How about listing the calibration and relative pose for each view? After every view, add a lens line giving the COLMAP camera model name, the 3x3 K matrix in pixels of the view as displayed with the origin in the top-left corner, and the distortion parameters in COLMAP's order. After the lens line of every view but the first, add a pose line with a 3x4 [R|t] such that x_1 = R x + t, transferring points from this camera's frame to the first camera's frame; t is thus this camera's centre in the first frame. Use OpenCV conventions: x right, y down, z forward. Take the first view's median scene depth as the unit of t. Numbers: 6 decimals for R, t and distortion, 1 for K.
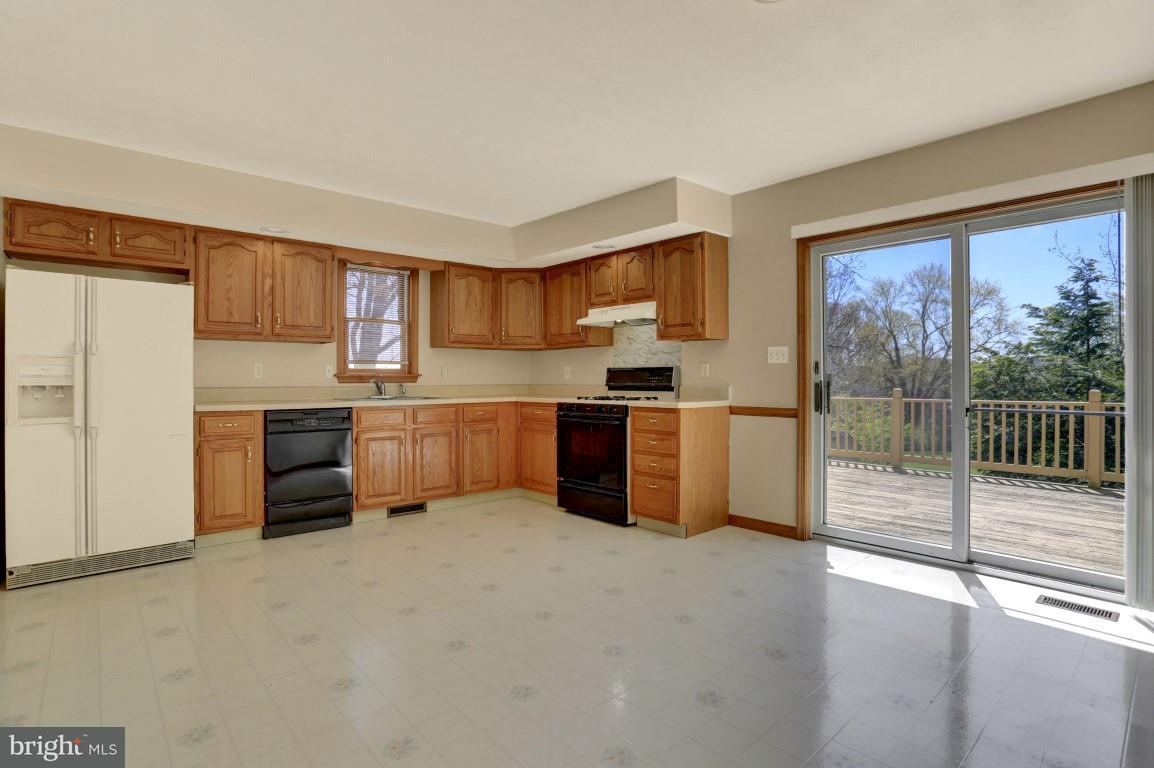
lens RADIAL K [[568.4, 0, 576.8], [0, 568.4, 376.6], [0, 0, 1]] dist [-0.041400, 0.008211]
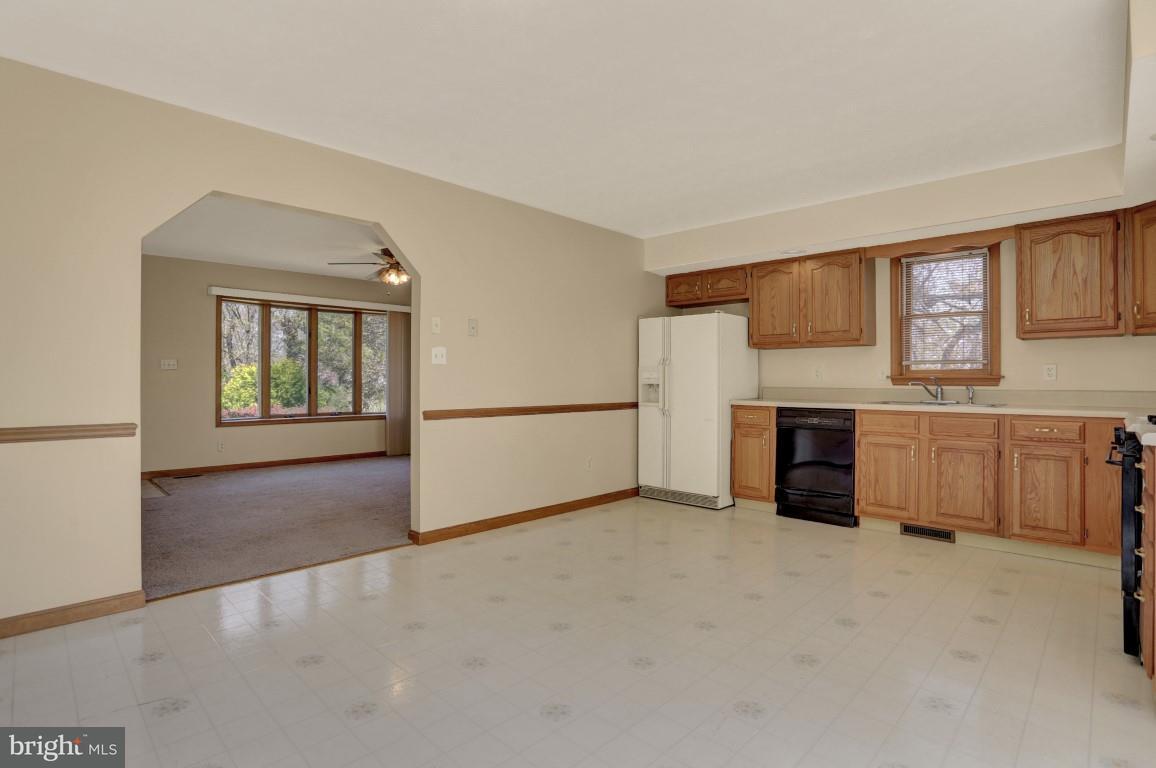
lens RADIAL K [[612.8, 0, 580.4], [0, 612.8, 378.7], [0, 0, 1]] dist [0.002433, 0.000709]
pose [[0.082924, -0.003614, -0.996549, 0.636883], [-0.002109, 0.999991, -0.003802, 0.005501], [0.996554, 0.002417, 0.082915, 0.426787]]
